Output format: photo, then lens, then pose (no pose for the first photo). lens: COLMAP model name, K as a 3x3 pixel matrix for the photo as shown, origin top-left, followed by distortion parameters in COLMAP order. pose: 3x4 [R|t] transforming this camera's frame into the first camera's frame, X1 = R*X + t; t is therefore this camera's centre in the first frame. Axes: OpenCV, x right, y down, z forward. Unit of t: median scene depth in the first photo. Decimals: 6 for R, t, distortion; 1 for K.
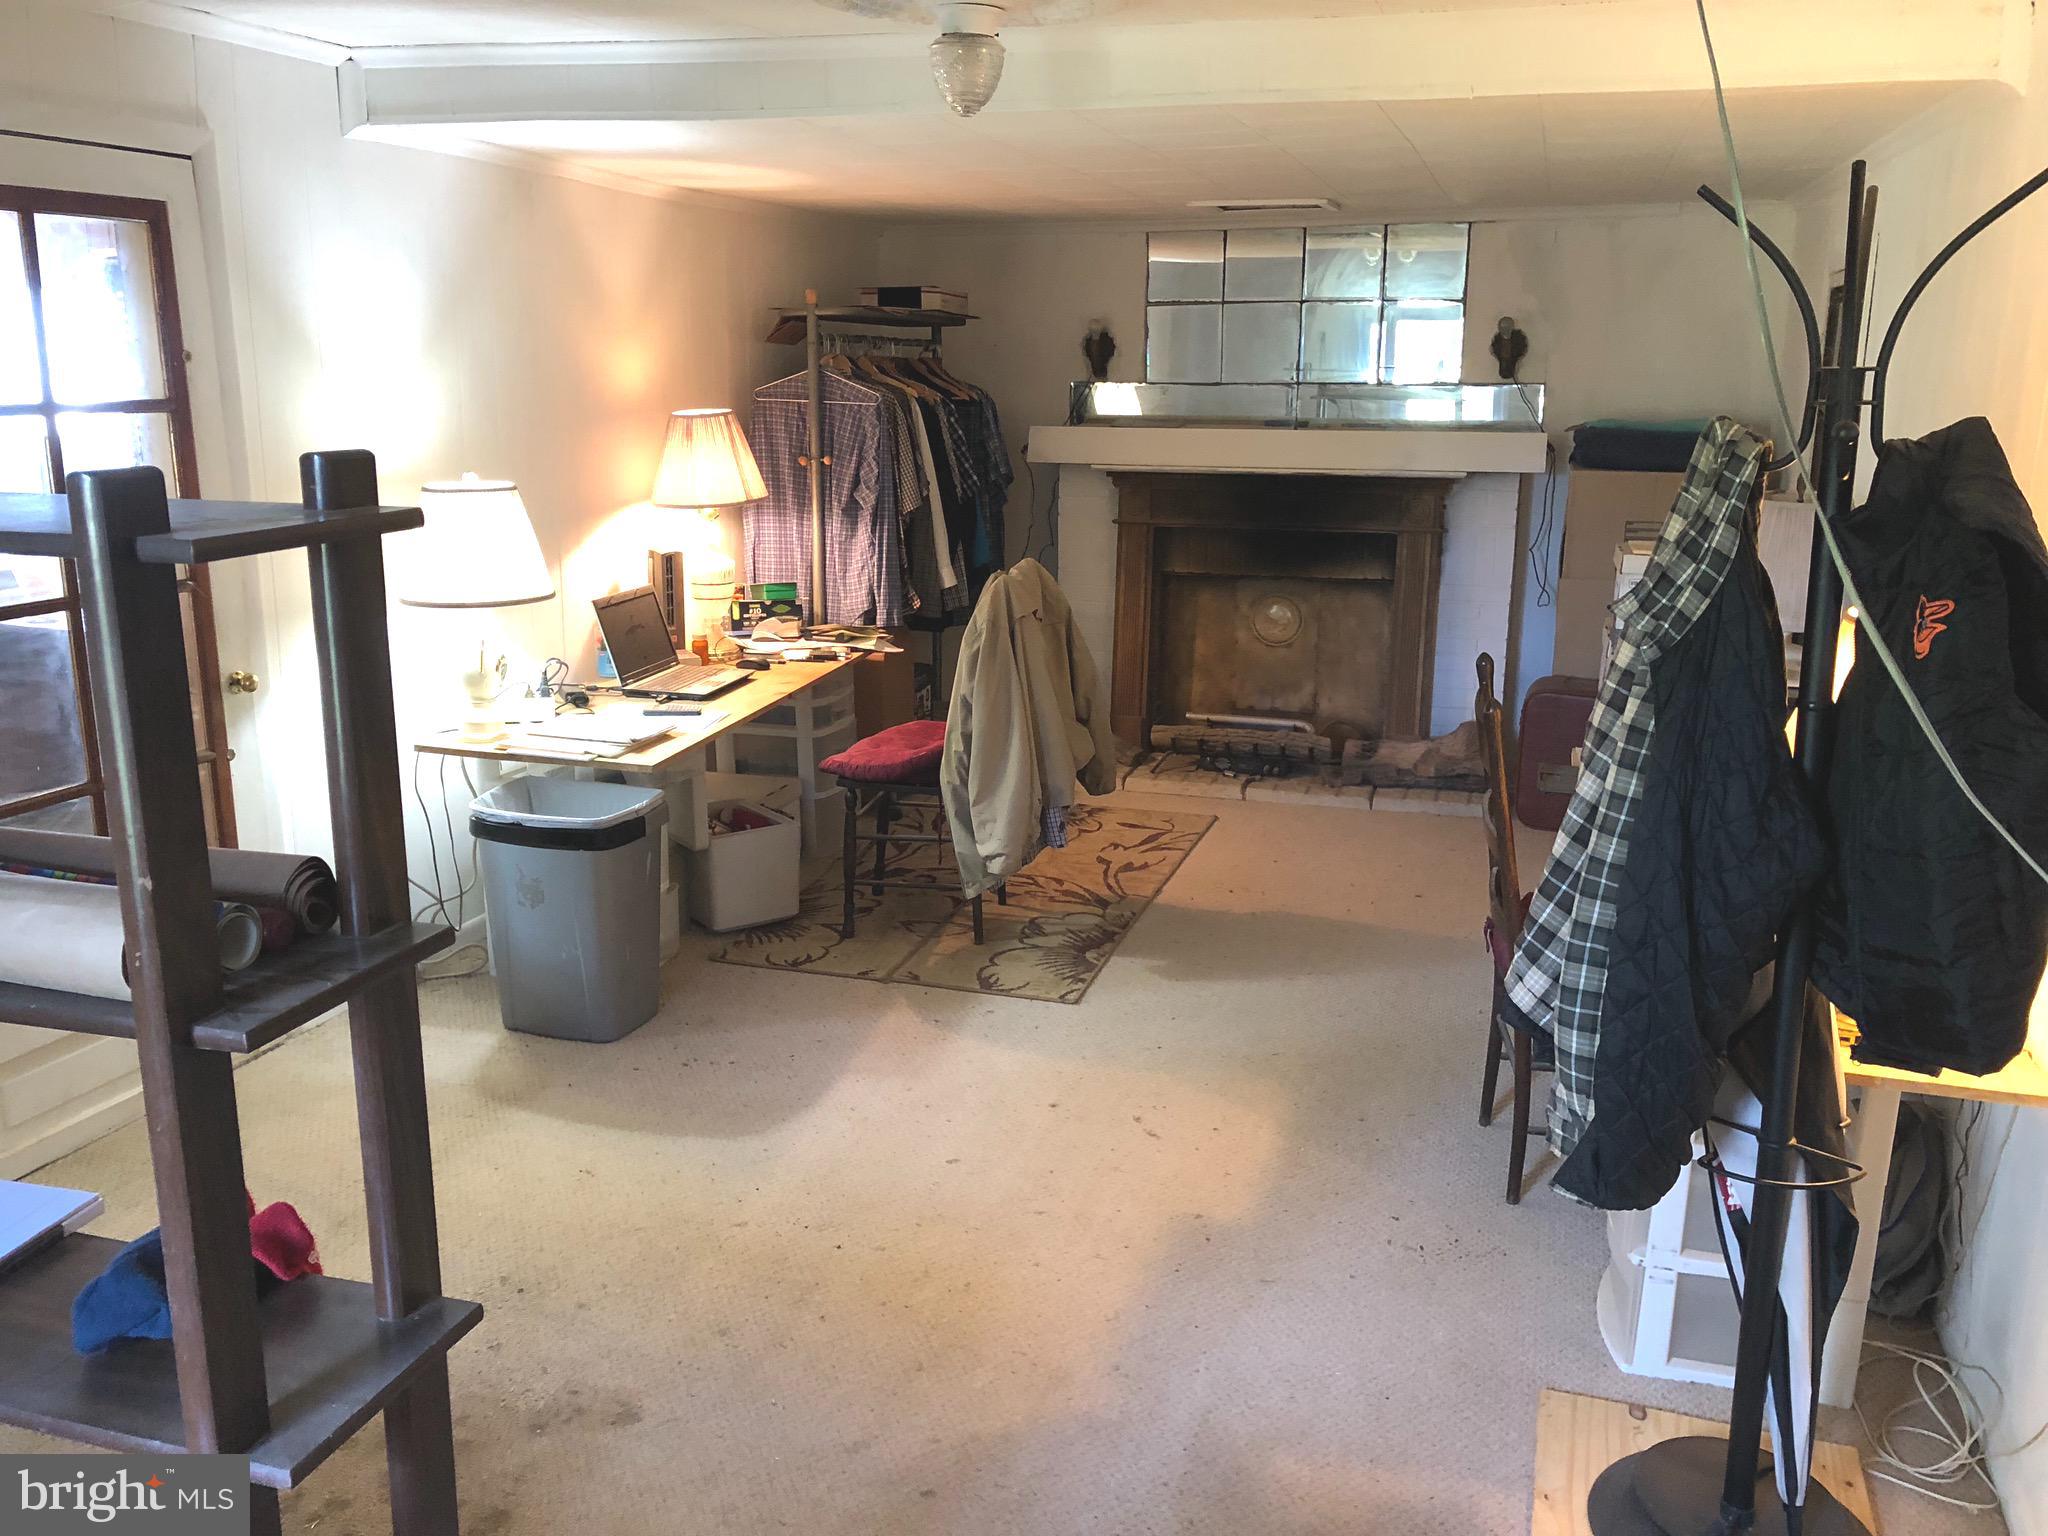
lens RADIAL K [[1723.1, 0, 1037.1], [0, 1723.1, 765.7], [0, 0, 1]] dist [0.070019, -0.073962]
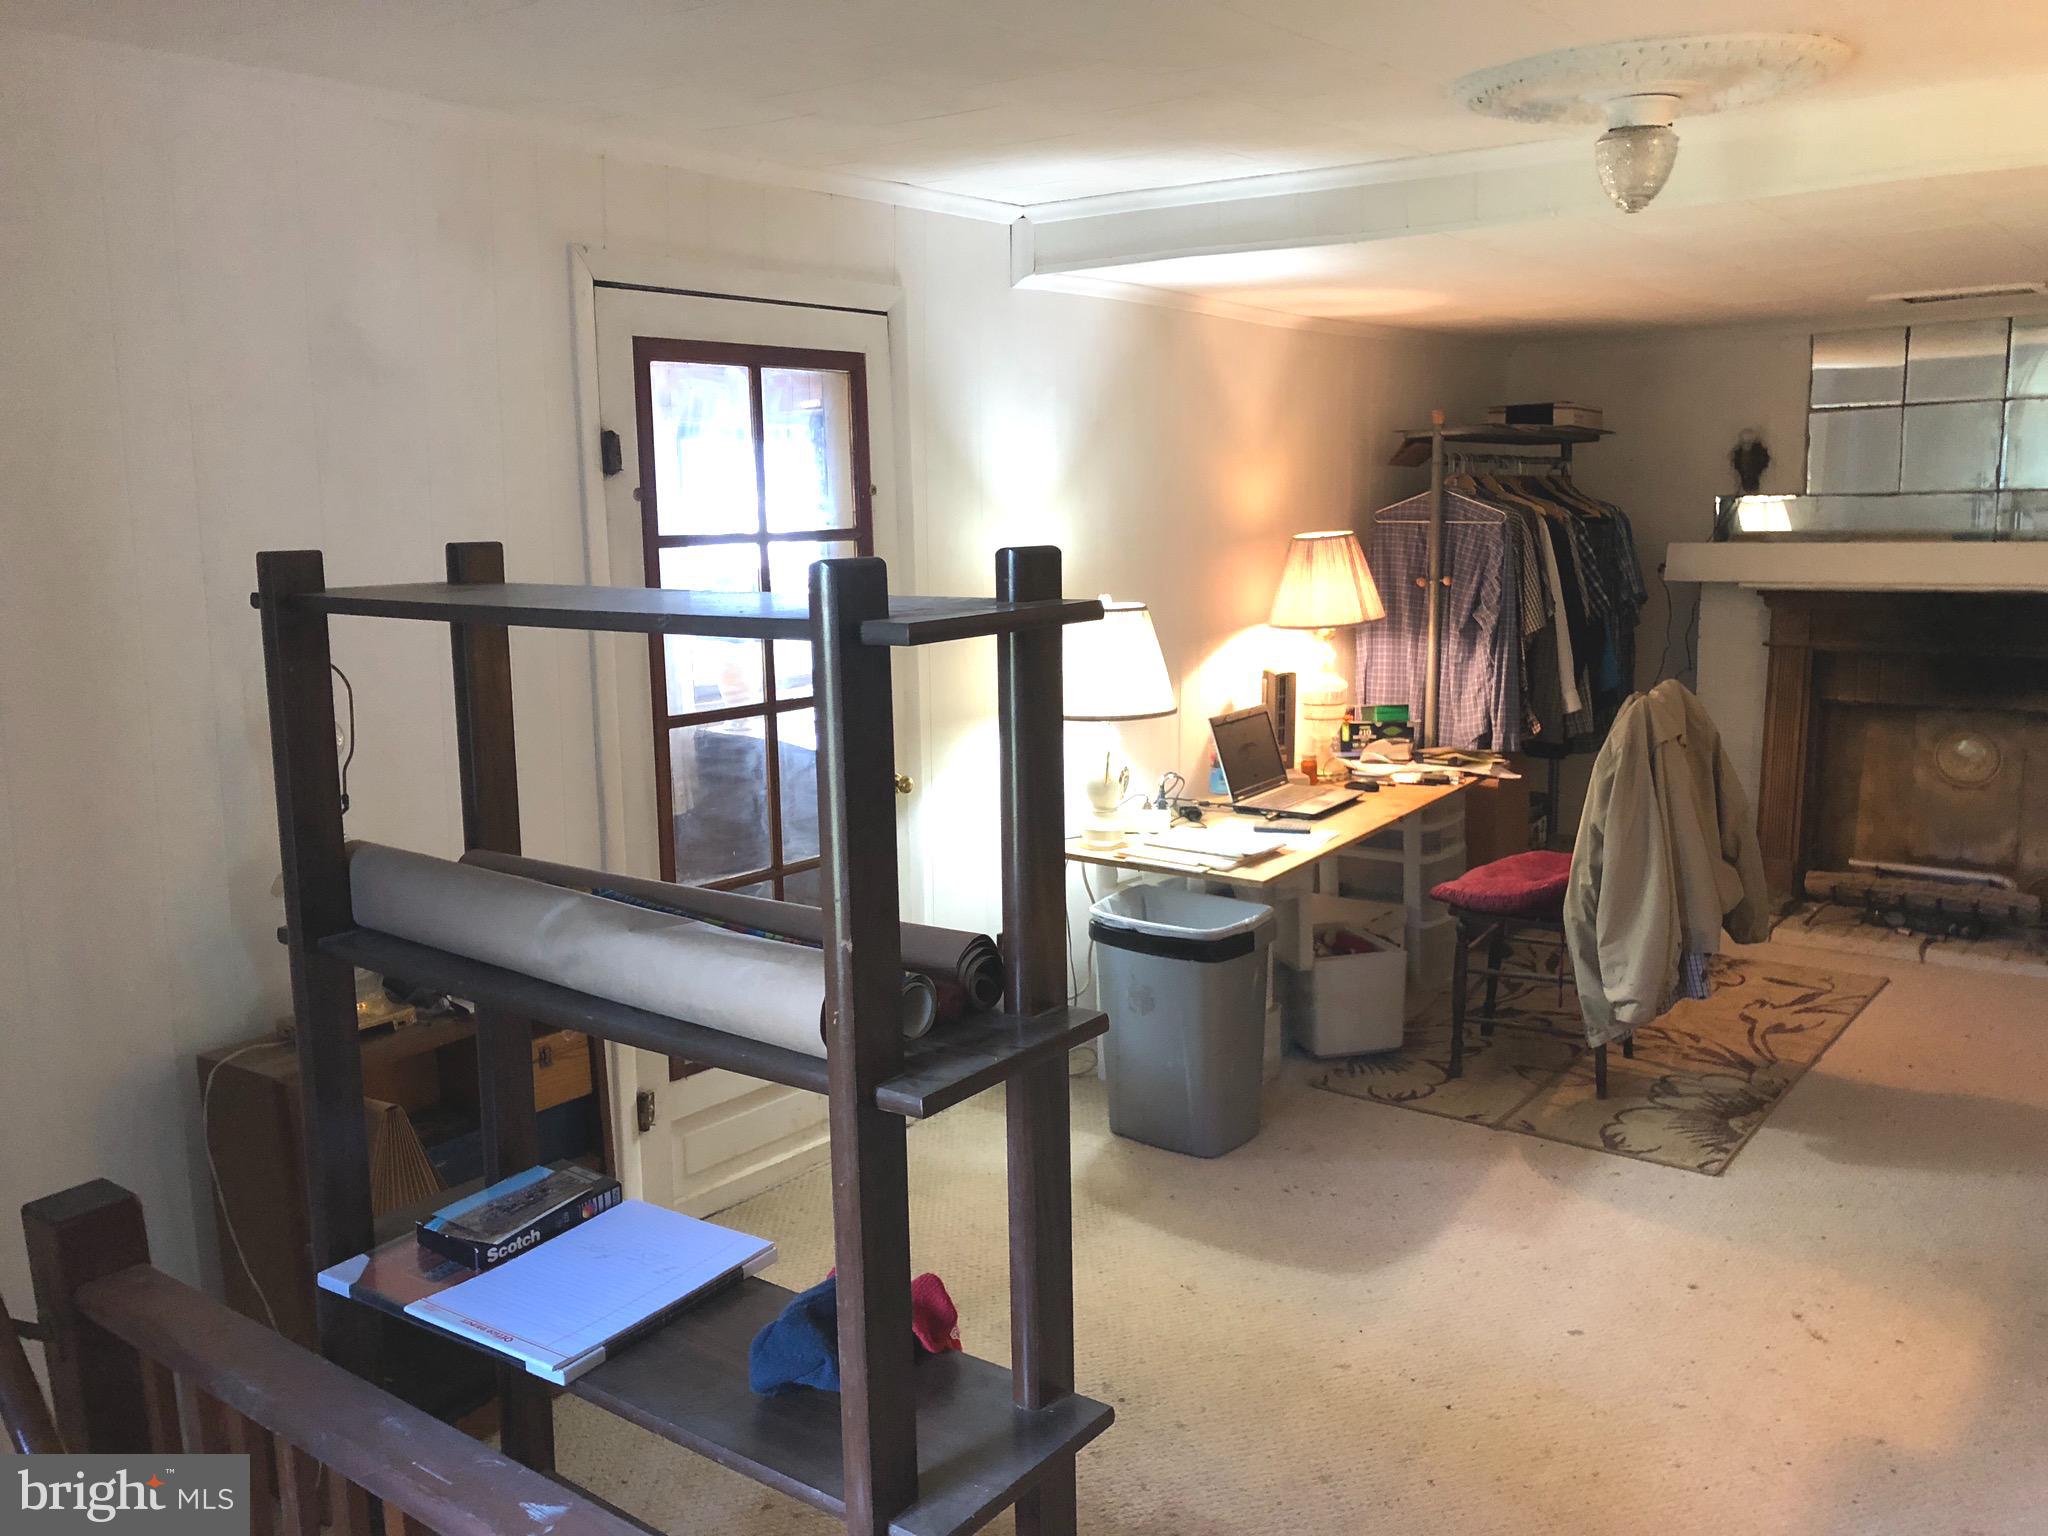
lens RADIAL K [[1723.1, 0, 1006.9], [0, 1723.1, 767.1], [0, 0, 1]] dist [0.070019, -0.073962]
pose [[0.938008, 0.027851, -0.345492, -0.019370], [-0.053694, 0.996410, -0.065455, 0.007159], [0.342429, 0.079948, 0.936136, 0.014307]]
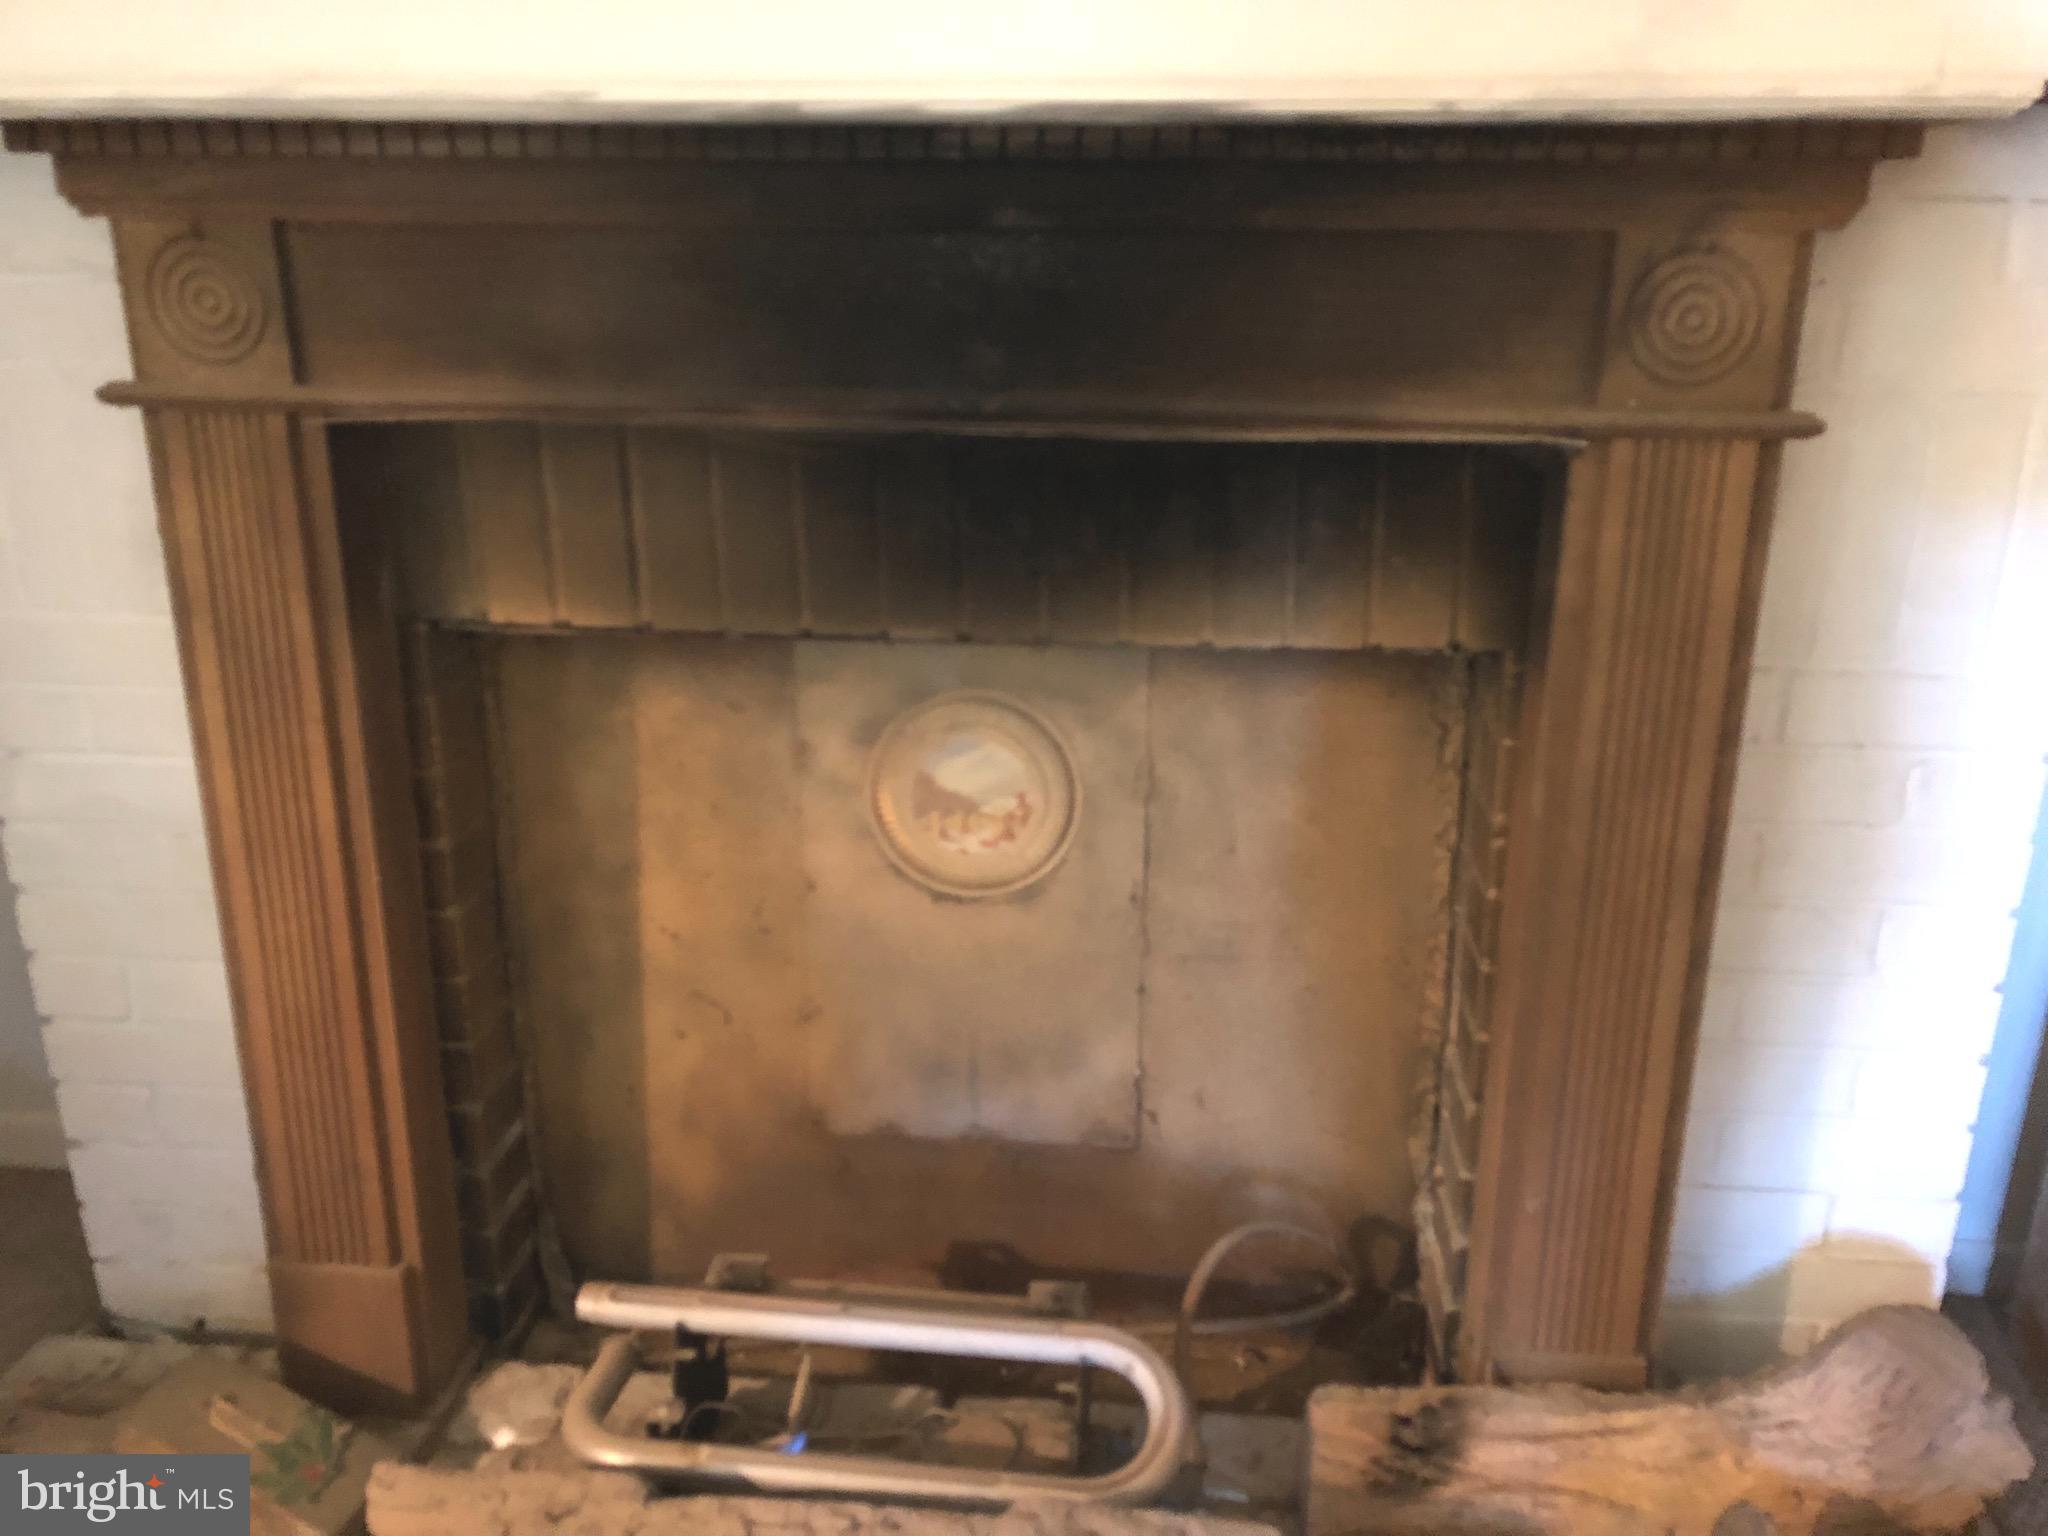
lens RADIAL K [[1723.1, 0, 1025.5], [0, 1723.1, 768.5], [0, 0, 1]] dist [0.070019, -0.073962]
pose [[0.981759, -0.064265, 0.178938, 0.184230], [0.044151, 0.992475, 0.114206, -0.204581], [-0.184931, -0.104223, 0.977209, 1.359649]]
